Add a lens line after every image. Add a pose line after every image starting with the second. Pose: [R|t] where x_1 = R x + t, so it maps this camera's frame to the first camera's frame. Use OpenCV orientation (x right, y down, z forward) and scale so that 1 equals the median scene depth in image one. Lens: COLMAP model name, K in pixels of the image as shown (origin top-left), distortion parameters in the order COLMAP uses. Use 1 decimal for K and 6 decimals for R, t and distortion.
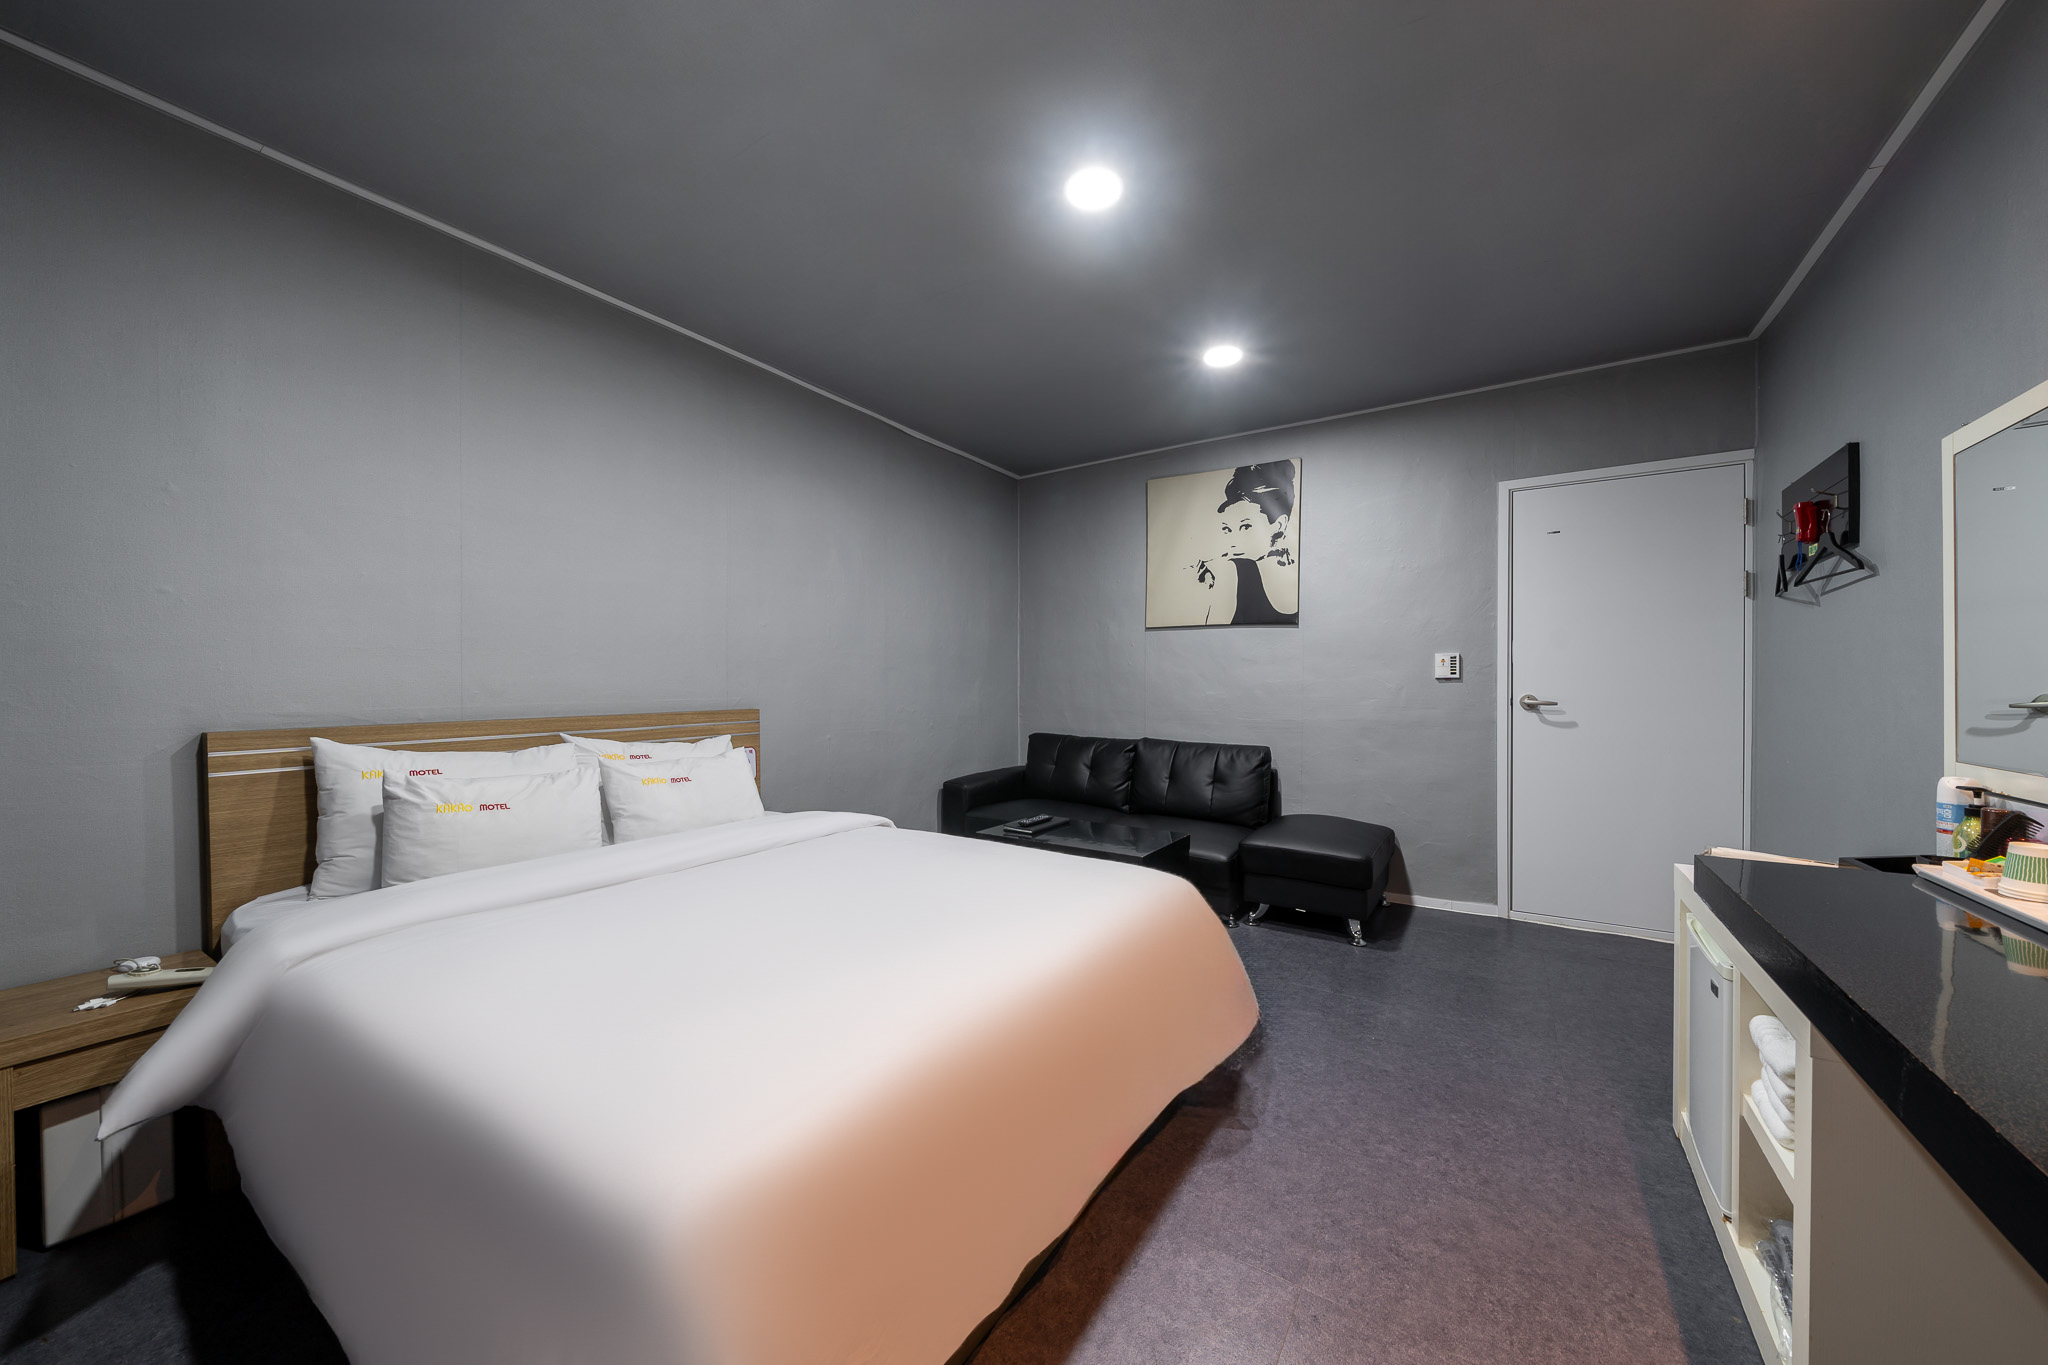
lens RADIAL K [[727.6, 0, 1026.3], [0, 727.6, 691.1], [0, 0, 1]] dist [-0.000148, 0.000029]
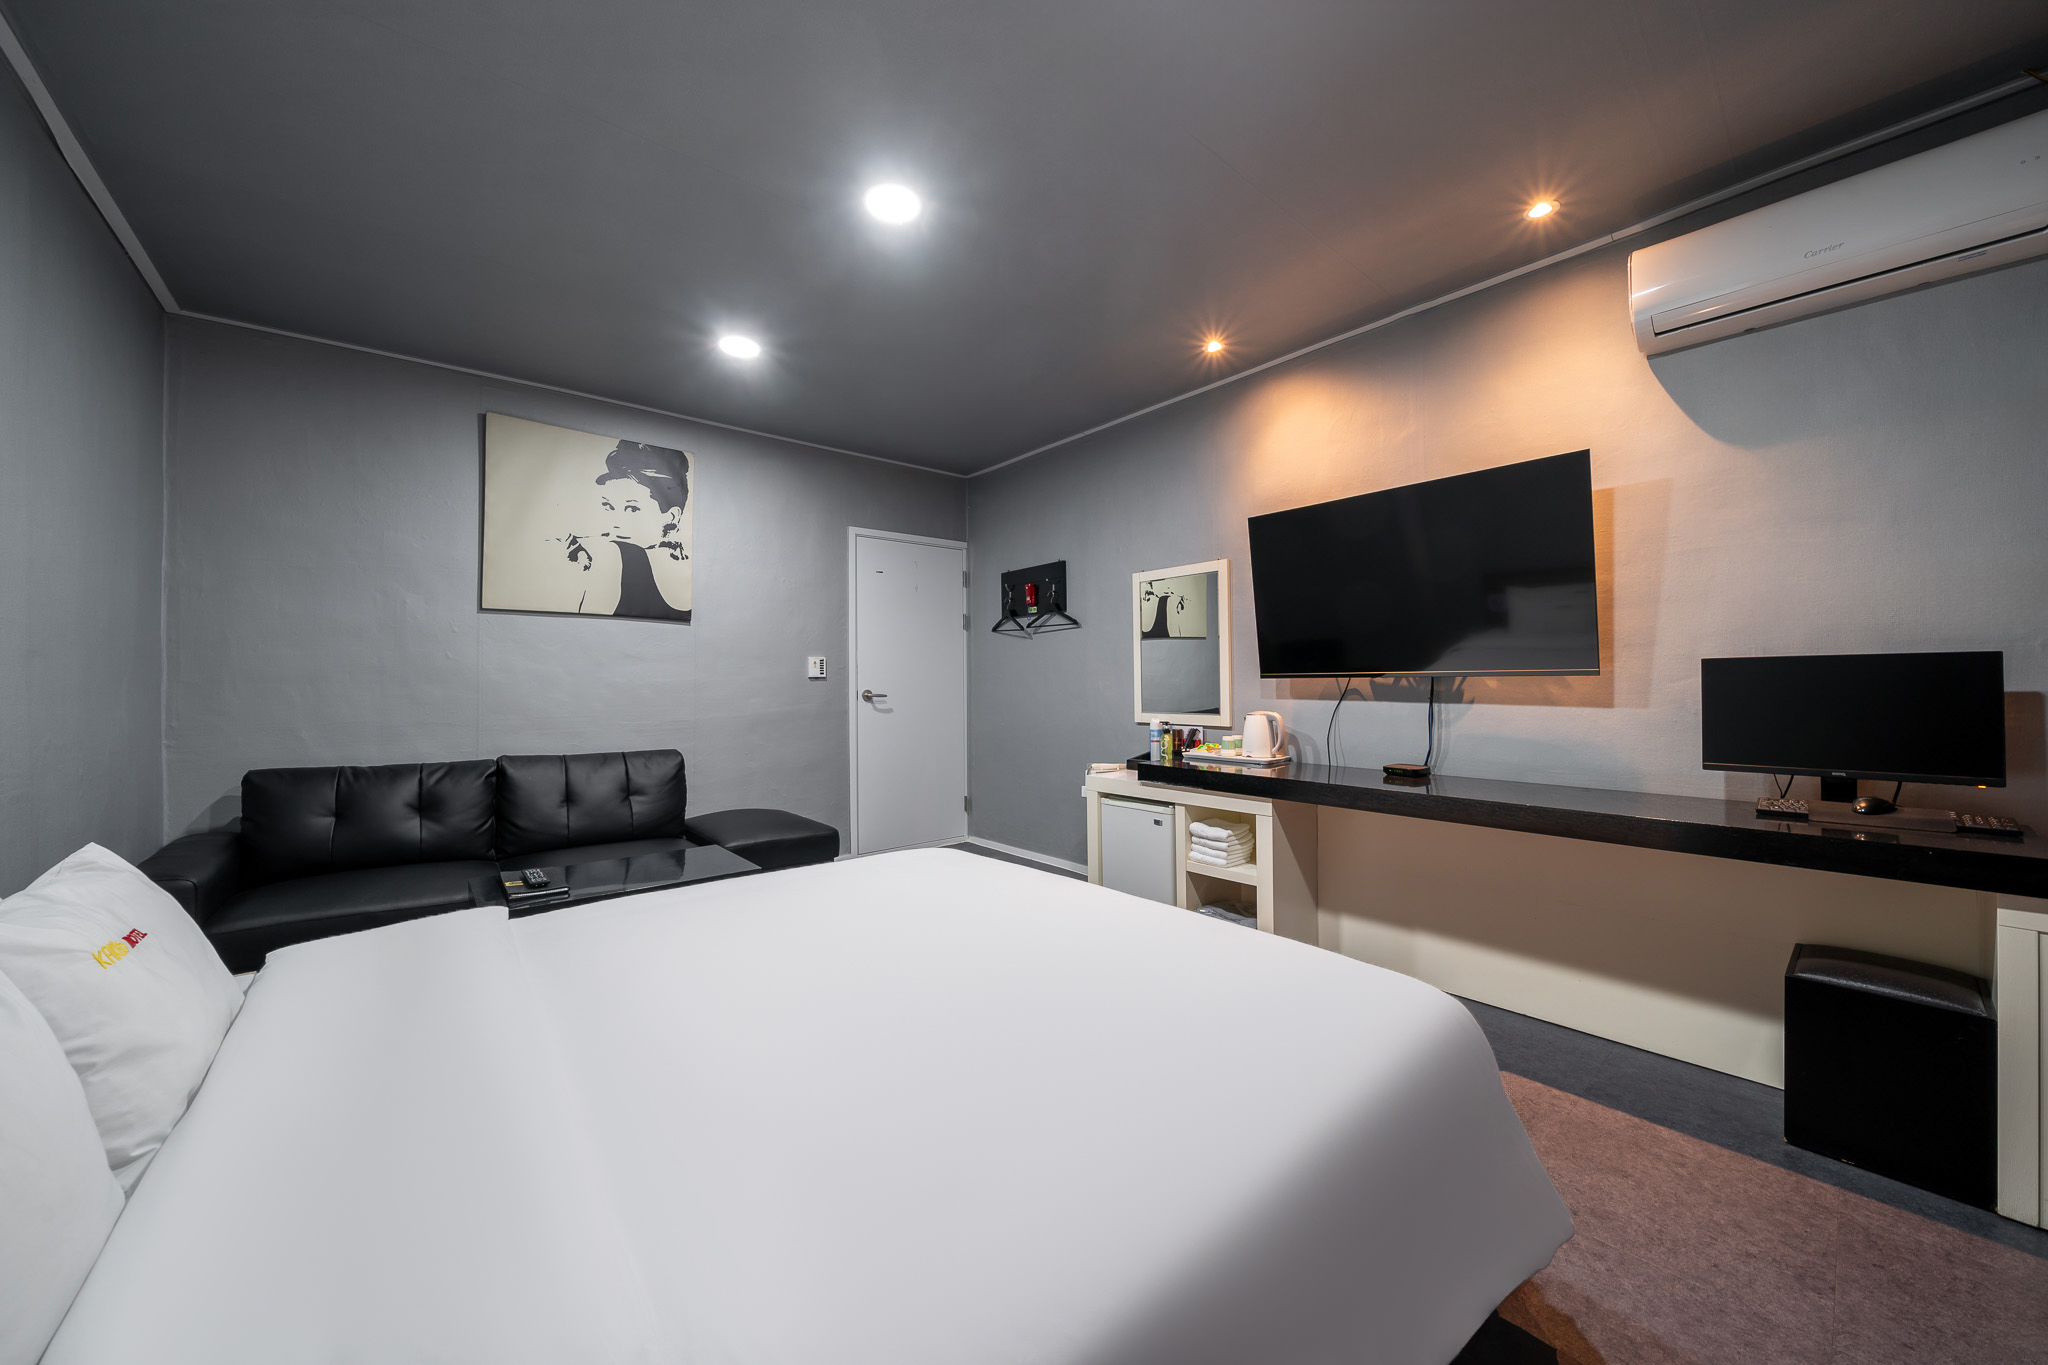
lens RADIAL K [[727.6, 0, 1026.3], [0, 727.6, 691.1], [0, 0, 1]] dist [-0.000148, 0.000029]
pose [[0.276174, -0.015915, 0.960976, -0.443135], [0.017061, 0.999787, 0.011655, -0.002526], [-0.960956, 0.013177, 0.276387, 0.293929]]
